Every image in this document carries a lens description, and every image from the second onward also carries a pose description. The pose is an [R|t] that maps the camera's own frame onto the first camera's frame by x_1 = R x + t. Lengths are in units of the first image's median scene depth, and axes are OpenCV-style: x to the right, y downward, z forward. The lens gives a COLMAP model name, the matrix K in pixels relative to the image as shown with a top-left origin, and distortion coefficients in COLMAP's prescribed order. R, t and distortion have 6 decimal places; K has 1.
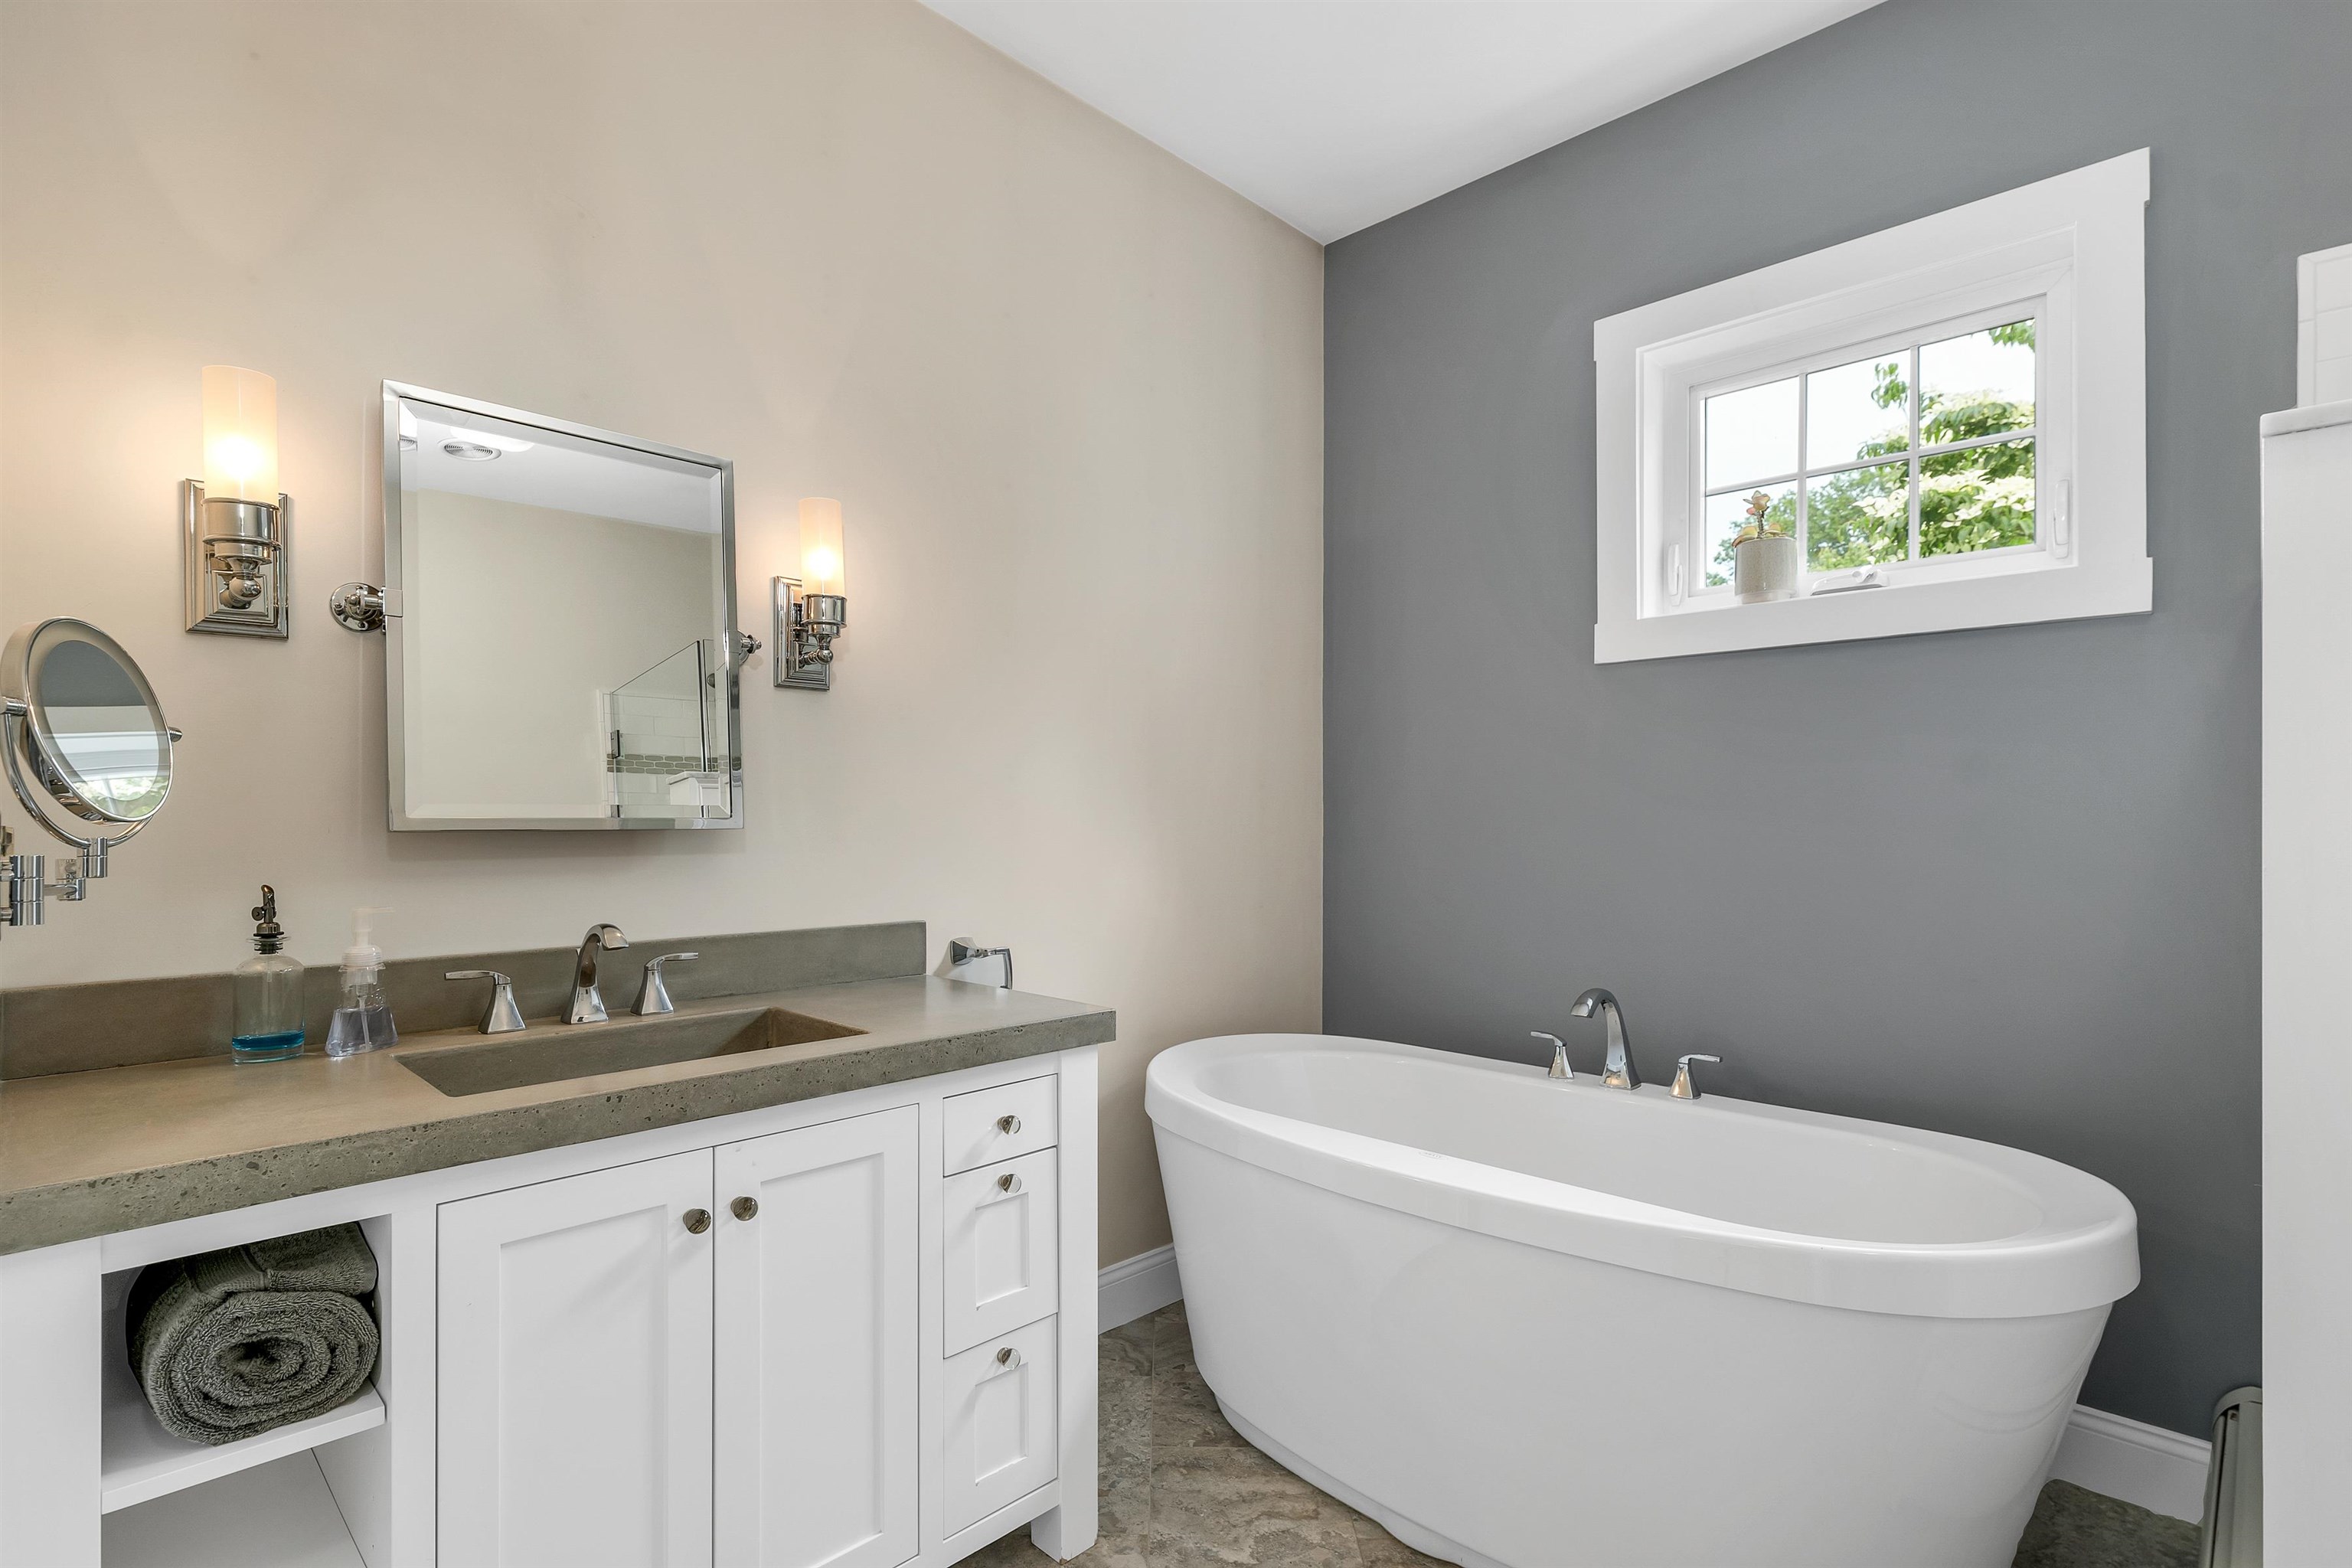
lens RADIAL K [[1136.5, 0, 1176.9], [0, 1136.5, 788.9], [0, 0, 1]] dist [0.002028, 0.000097]
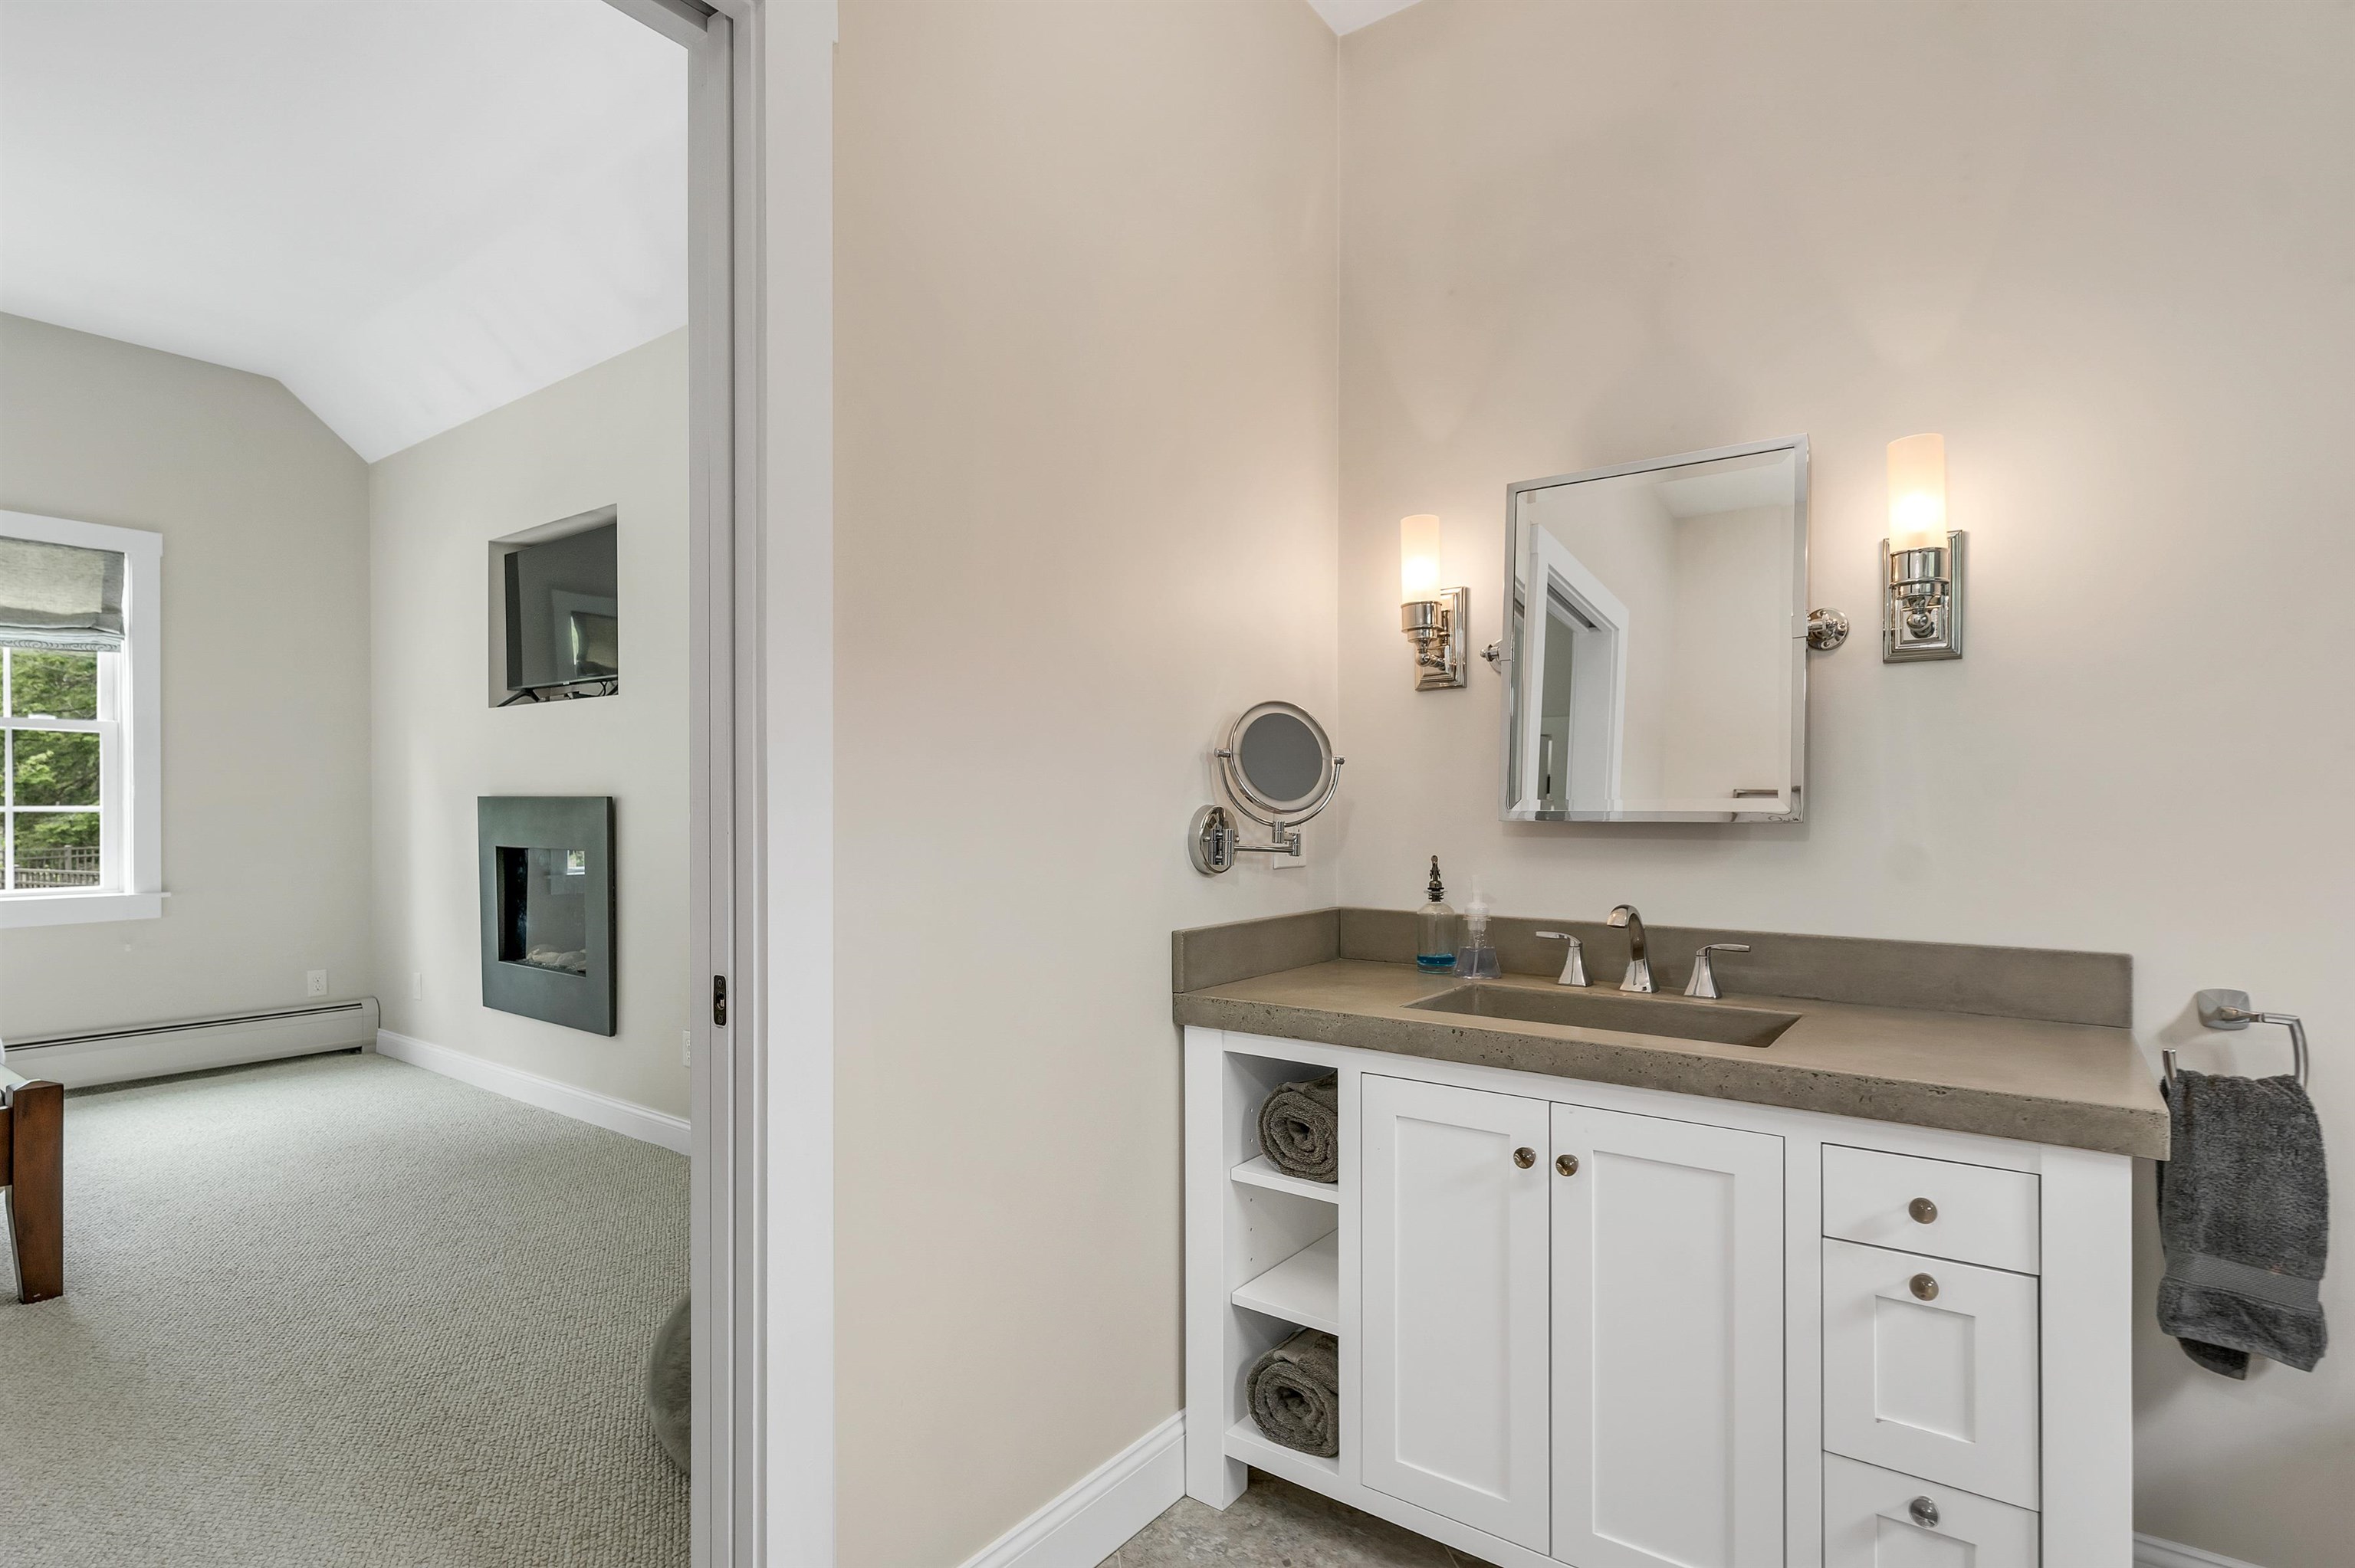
lens RADIAL K [[1137.8, 0, 1180.0], [0, 1137.8, 807.2], [0, 0, 1]] dist [0.002028, 0.000097]
pose [[0.142540, -0.002989, -0.989785, 0.572621], [0.019138, 0.999817, -0.000263, 0.013590], [0.989604, -0.018905, 0.142571, 0.416126]]
